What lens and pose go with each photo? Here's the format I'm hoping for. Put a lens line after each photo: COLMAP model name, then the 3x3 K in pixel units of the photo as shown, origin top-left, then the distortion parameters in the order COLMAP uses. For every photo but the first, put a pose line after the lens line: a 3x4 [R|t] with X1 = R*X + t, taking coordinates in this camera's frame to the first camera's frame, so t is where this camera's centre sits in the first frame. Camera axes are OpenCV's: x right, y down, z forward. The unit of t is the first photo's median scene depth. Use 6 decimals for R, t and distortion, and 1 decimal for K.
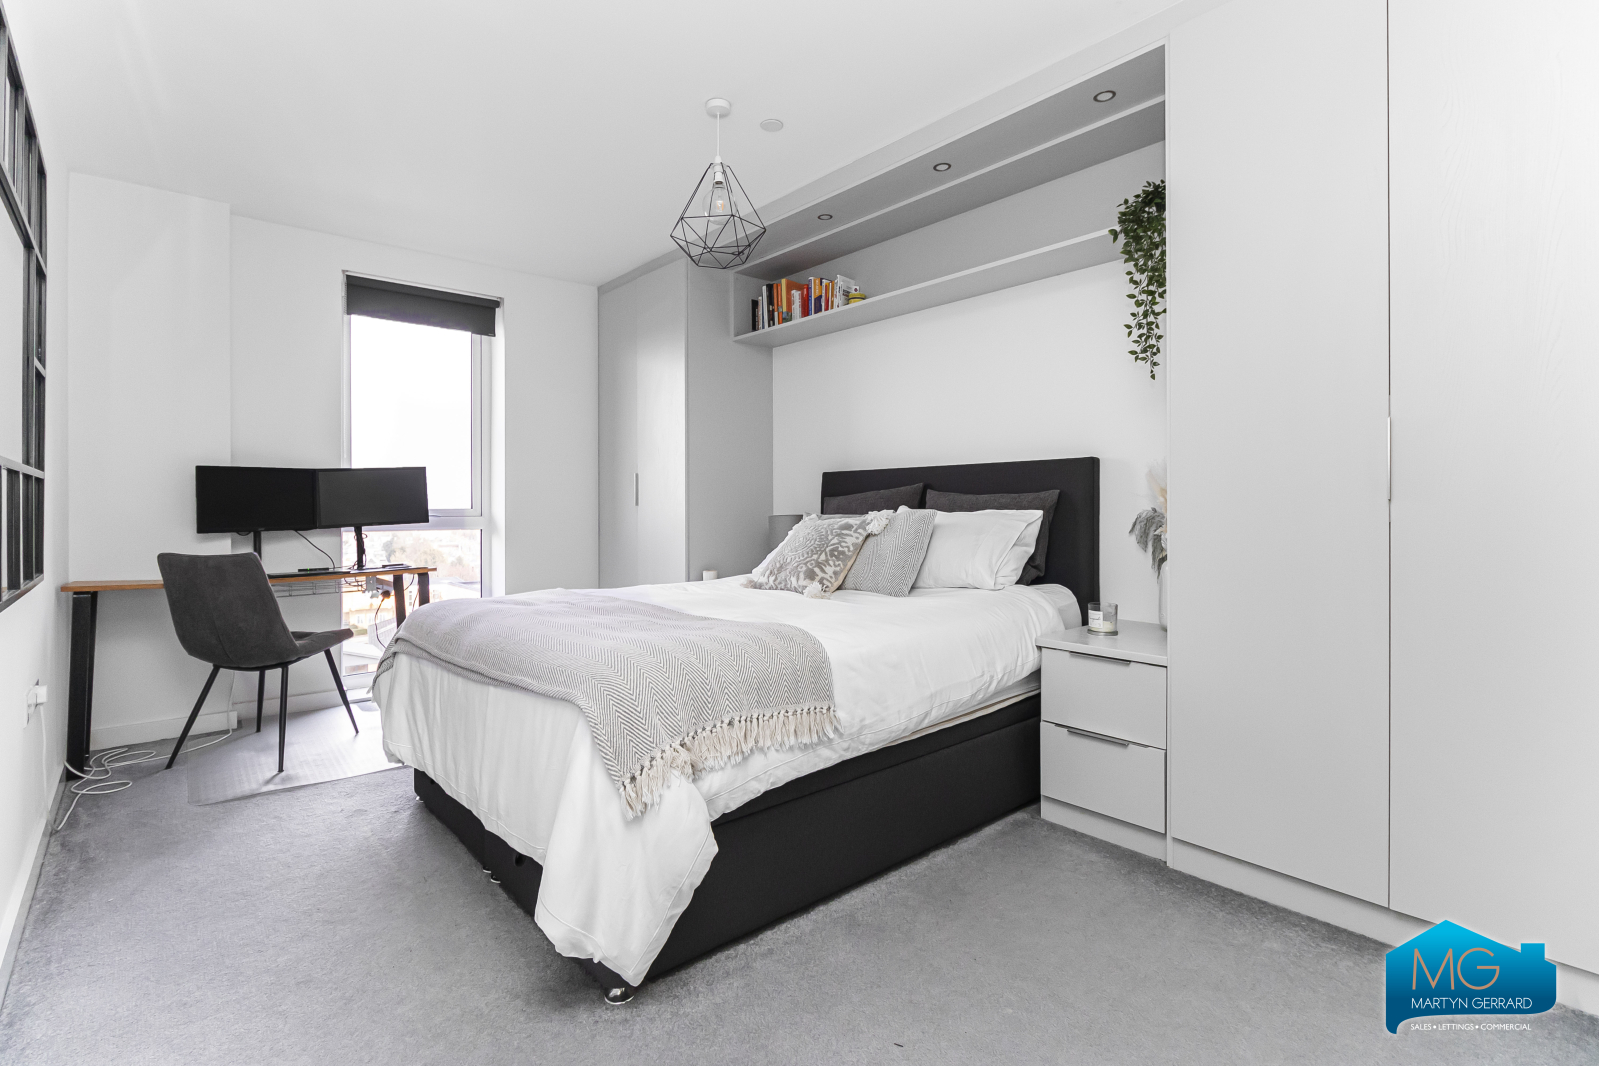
lens RADIAL K [[755.7, 0, 793.4], [0, 755.7, 512.7], [0, 0, 1]] dist [-0.001631, 0.000329]
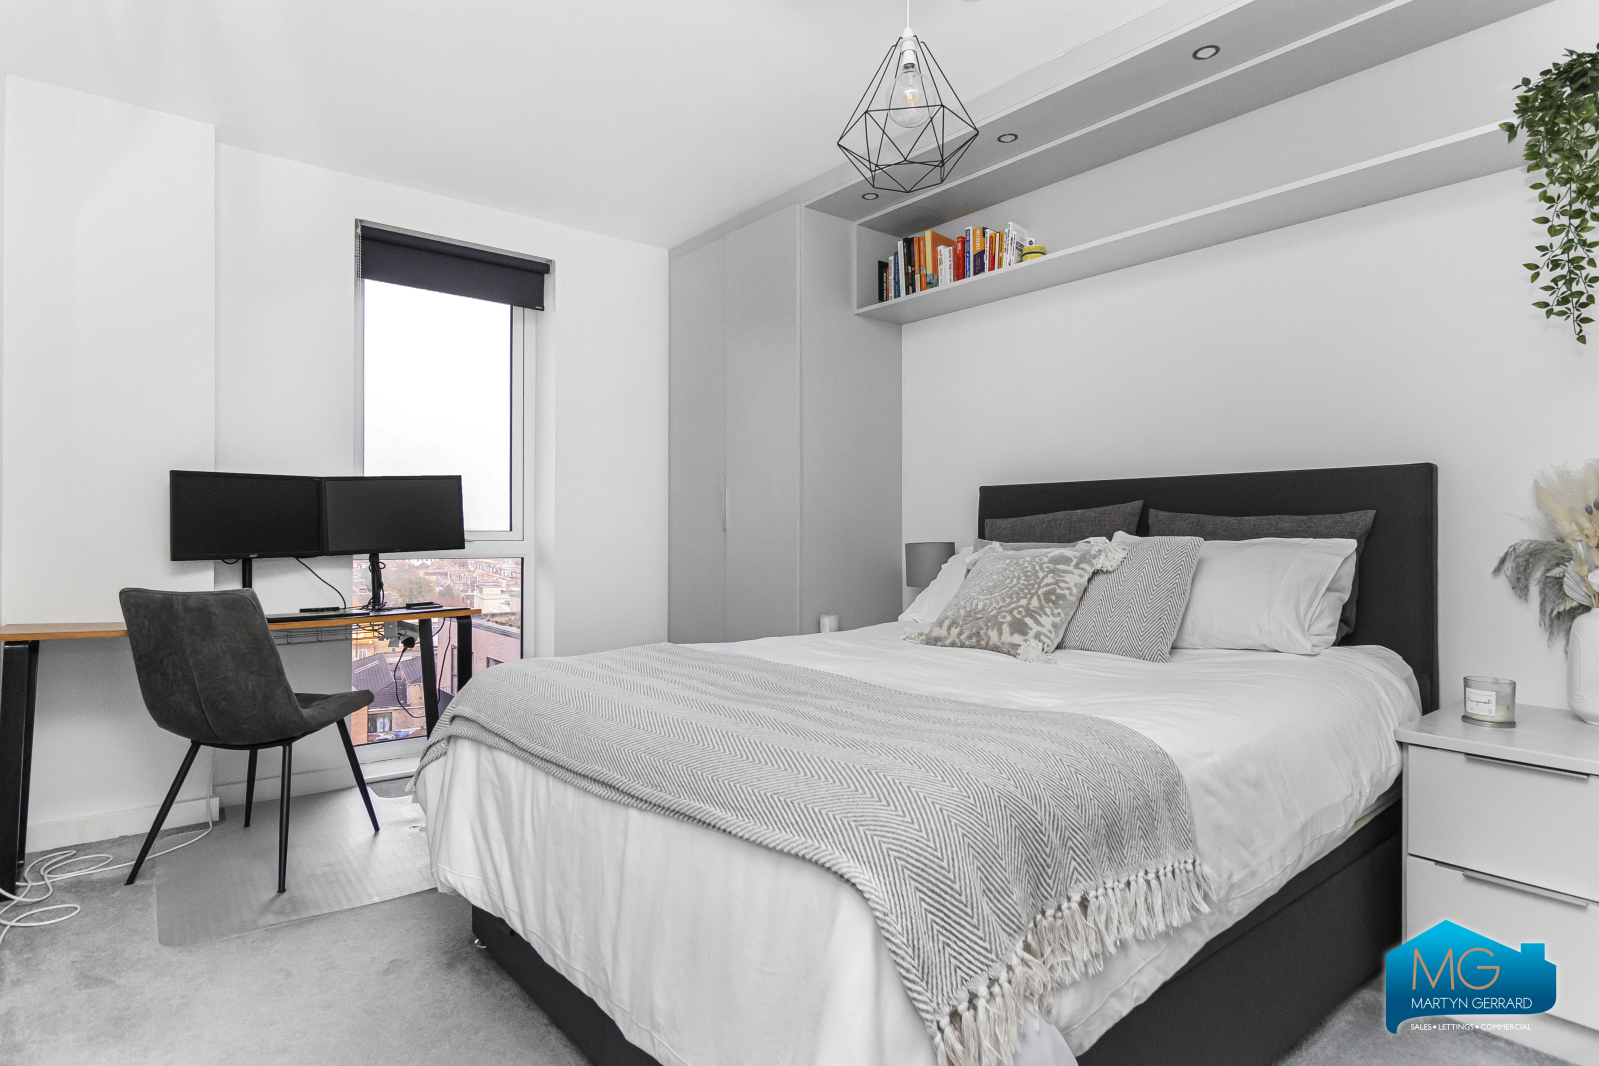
lens RADIAL K [[870.0, 0, 800.2], [0, 870.0, 536.8], [0, 0, 1]] dist [-0.001668, 0.004360]
pose [[0.999416, 0.008321, -0.033132, -0.157433], [-0.008414, 0.999961, -0.002688, 0.000893], [0.033109, 0.002966, 0.999447, 0.181537]]
